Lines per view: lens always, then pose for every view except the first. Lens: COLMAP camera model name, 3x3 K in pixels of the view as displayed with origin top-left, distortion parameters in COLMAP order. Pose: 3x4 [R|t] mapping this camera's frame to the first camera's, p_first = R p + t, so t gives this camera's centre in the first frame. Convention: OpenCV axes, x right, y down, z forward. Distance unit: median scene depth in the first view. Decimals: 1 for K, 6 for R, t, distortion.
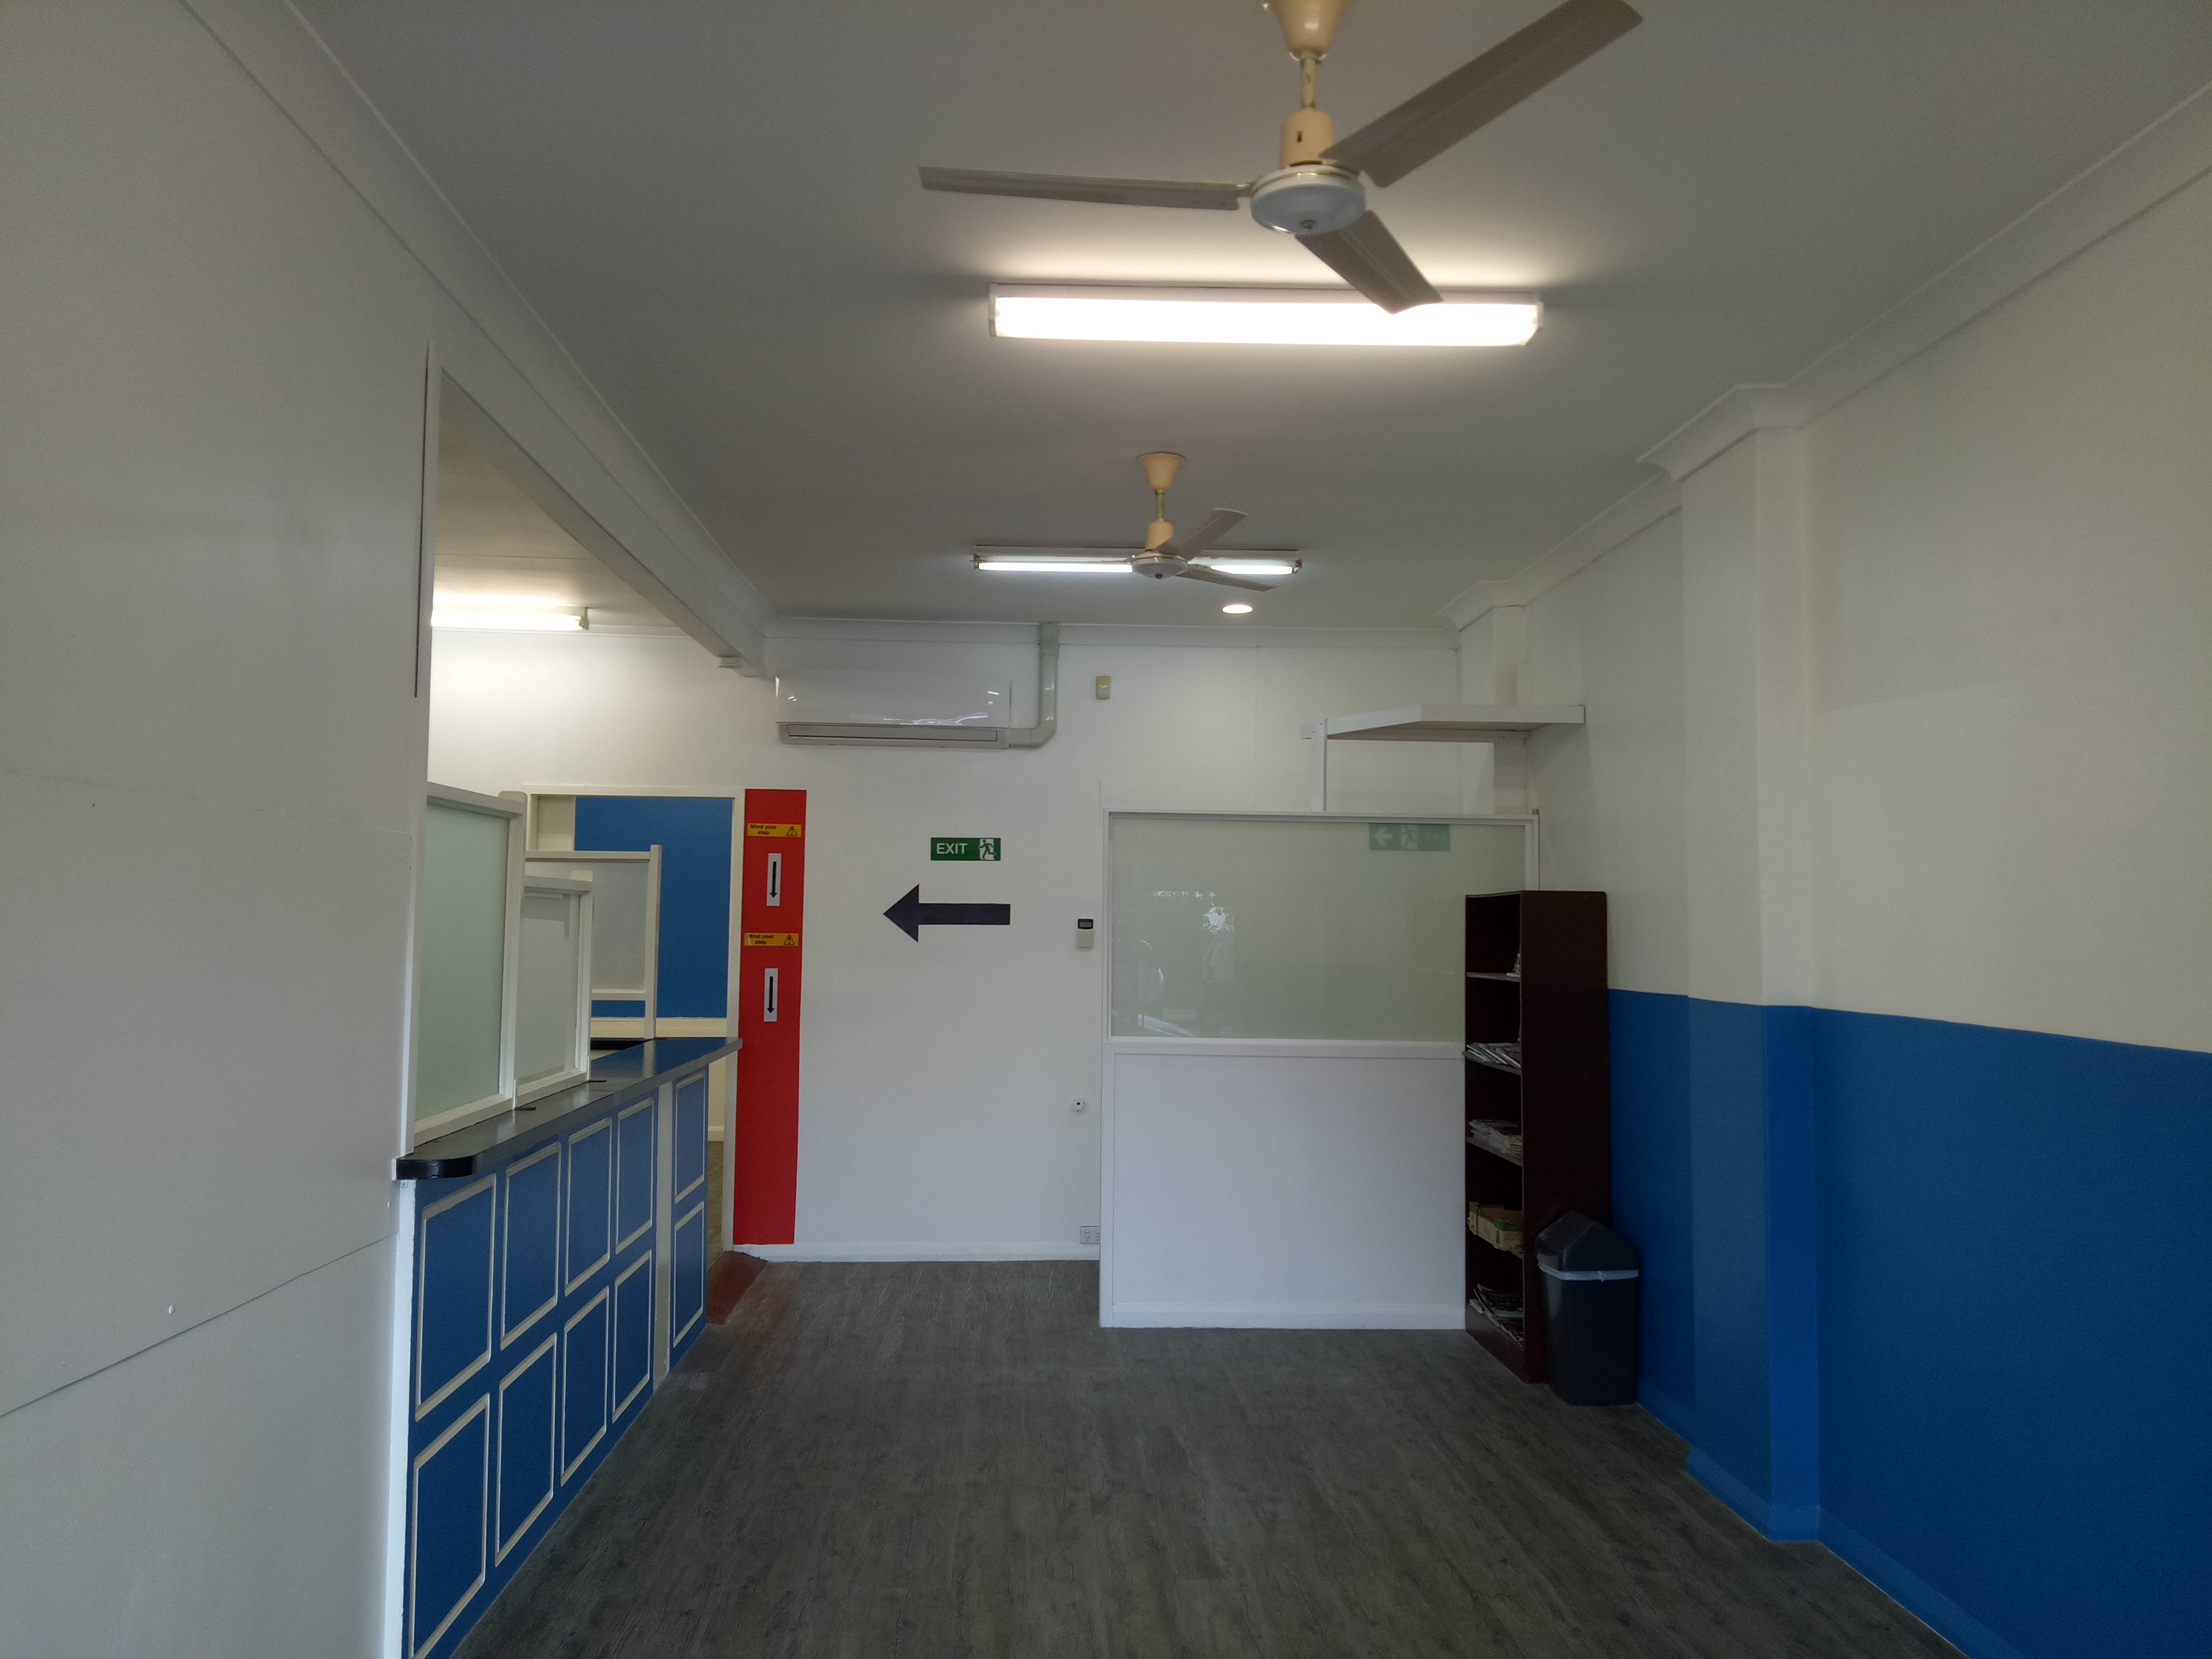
lens RADIAL K [[1676.4, 0, 1119.0], [0, 1676.4, 836.4], [0, 0, 1]] dist [0.039569, -0.013682]
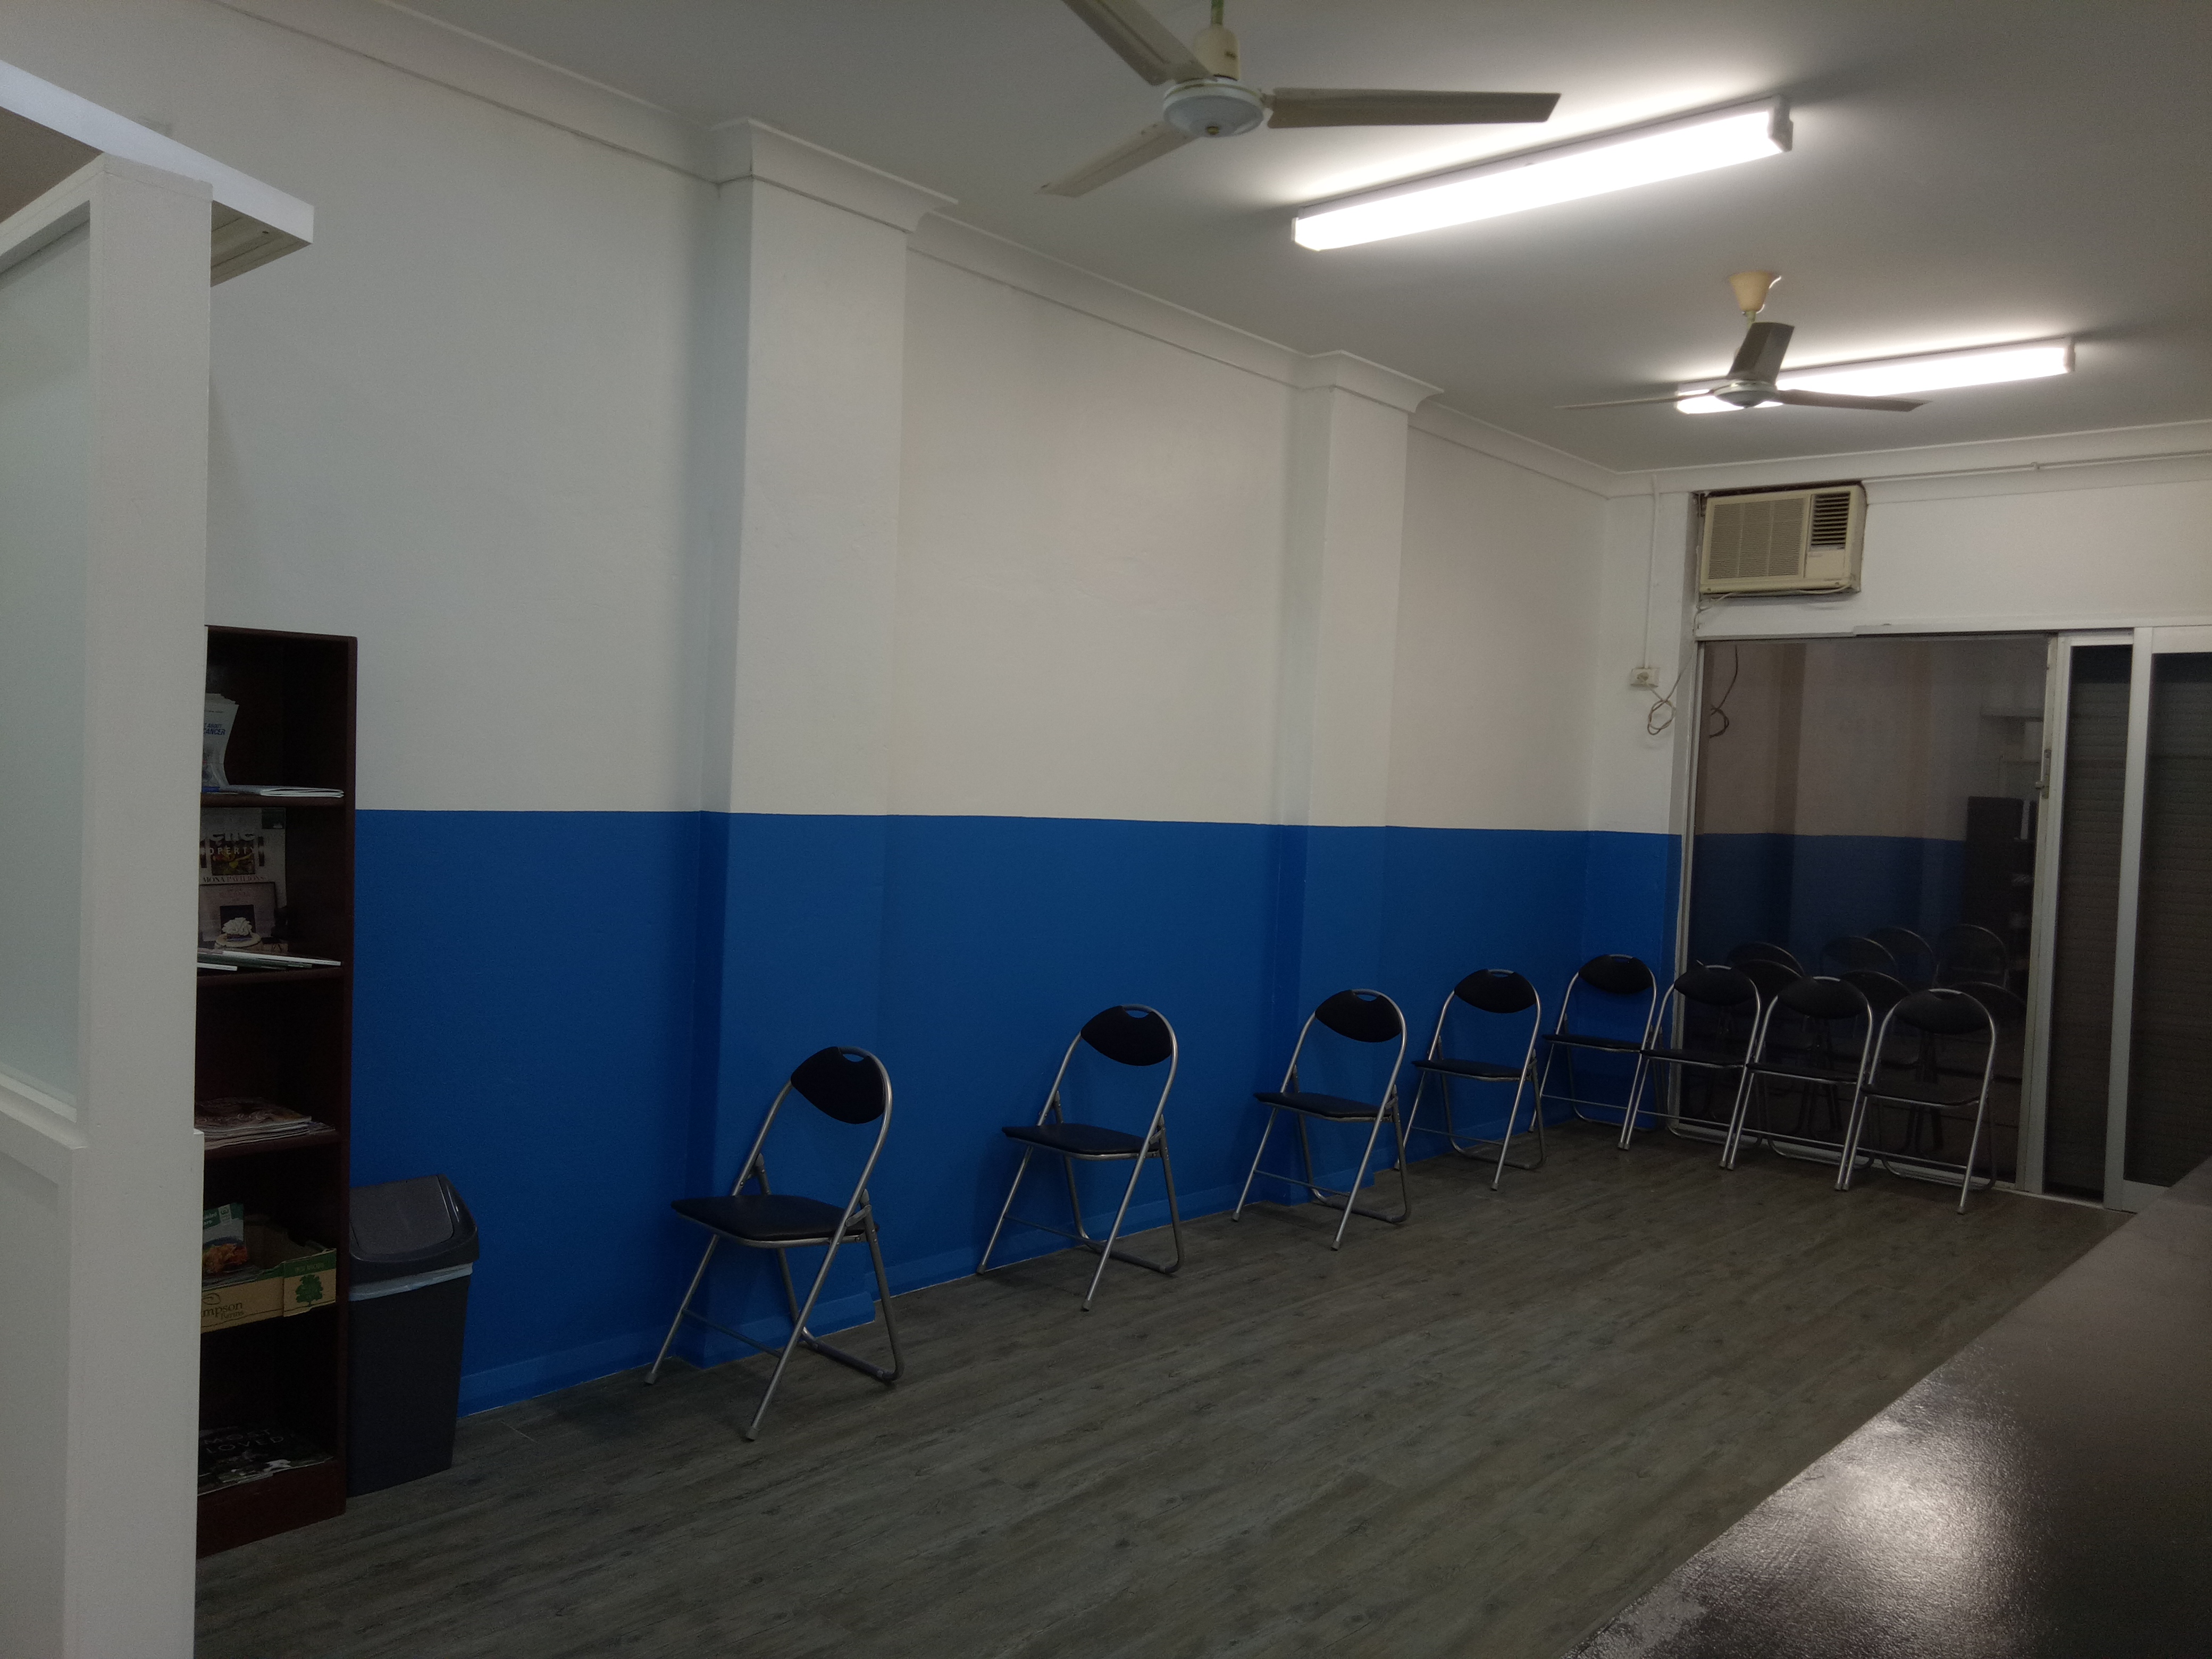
lens RADIAL K [[1676.4, 0, 1112.2], [0, 1676.4, 820.9], [0, 0, 1]] dist [0.039569, -0.013682]
pose [[-0.710500, -0.061945, 0.700965, -0.416686], [-0.090934, 0.995848, -0.004167, 0.093282], [-0.697797, -0.066703, -0.713183, 1.592764]]
